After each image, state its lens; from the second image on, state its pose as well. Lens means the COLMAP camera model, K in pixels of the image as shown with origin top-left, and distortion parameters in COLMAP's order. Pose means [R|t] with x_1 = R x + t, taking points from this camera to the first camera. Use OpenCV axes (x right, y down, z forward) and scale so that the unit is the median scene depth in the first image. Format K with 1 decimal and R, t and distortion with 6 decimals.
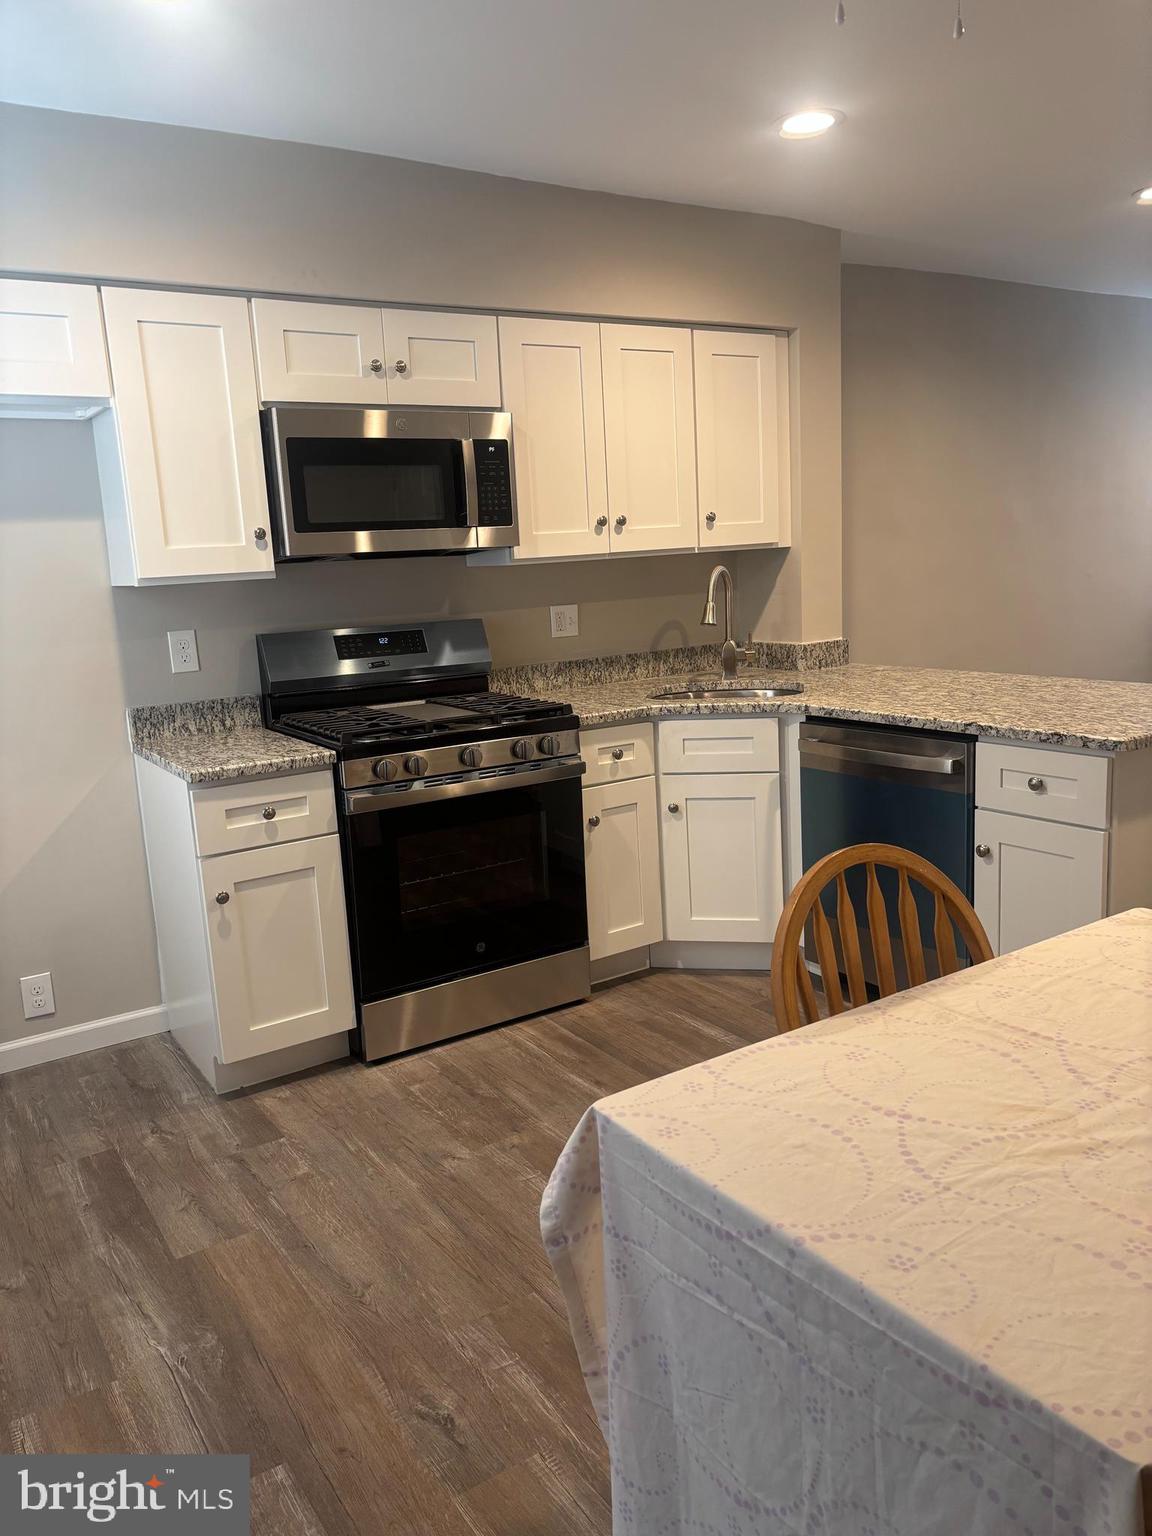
lens RADIAL K [[1174.0, 0, 595.1], [0, 1174.0, 766.4], [0, 0, 1]] dist [0.048062, -0.009132]
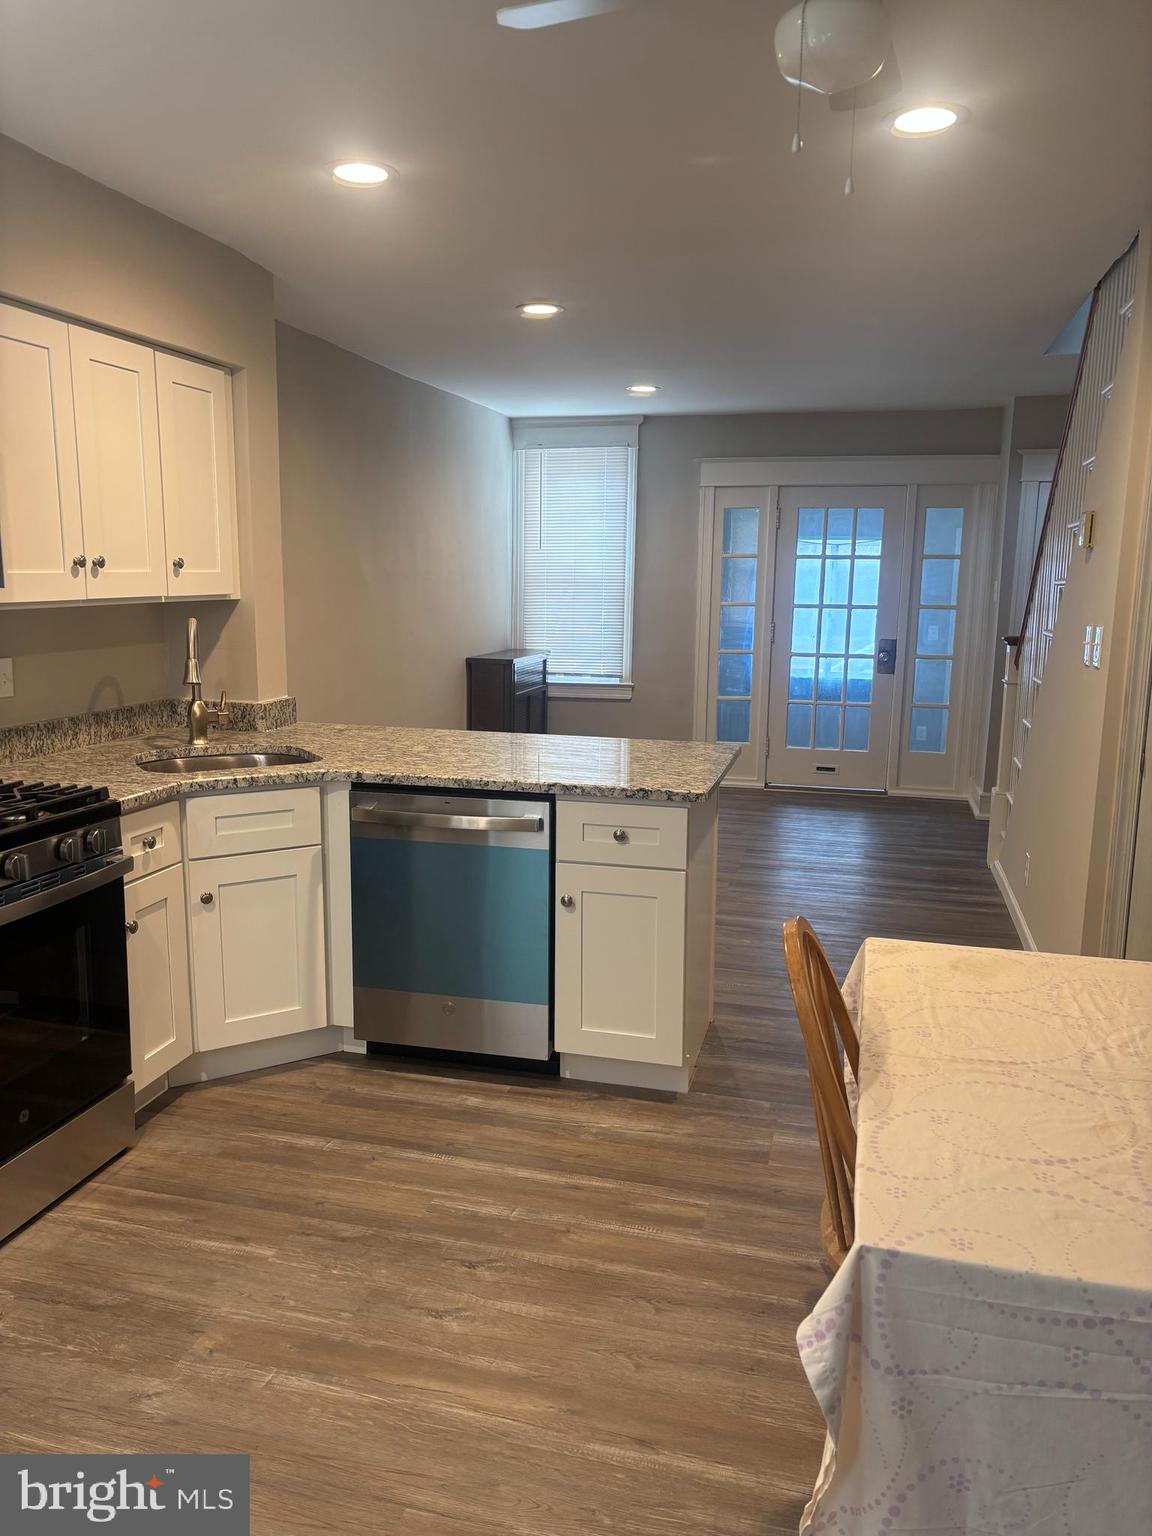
lens RADIAL K [[1158.8, 0, 579.7], [0, 1158.8, 762.1], [0, 0, 1]] dist [0.036509, -0.028524]
pose [[0.745261, -0.049153, 0.664958, -0.305481], [0.071455, 0.997424, -0.006355, -0.040743], [-0.662933, 0.052251, 0.746854, 0.177117]]
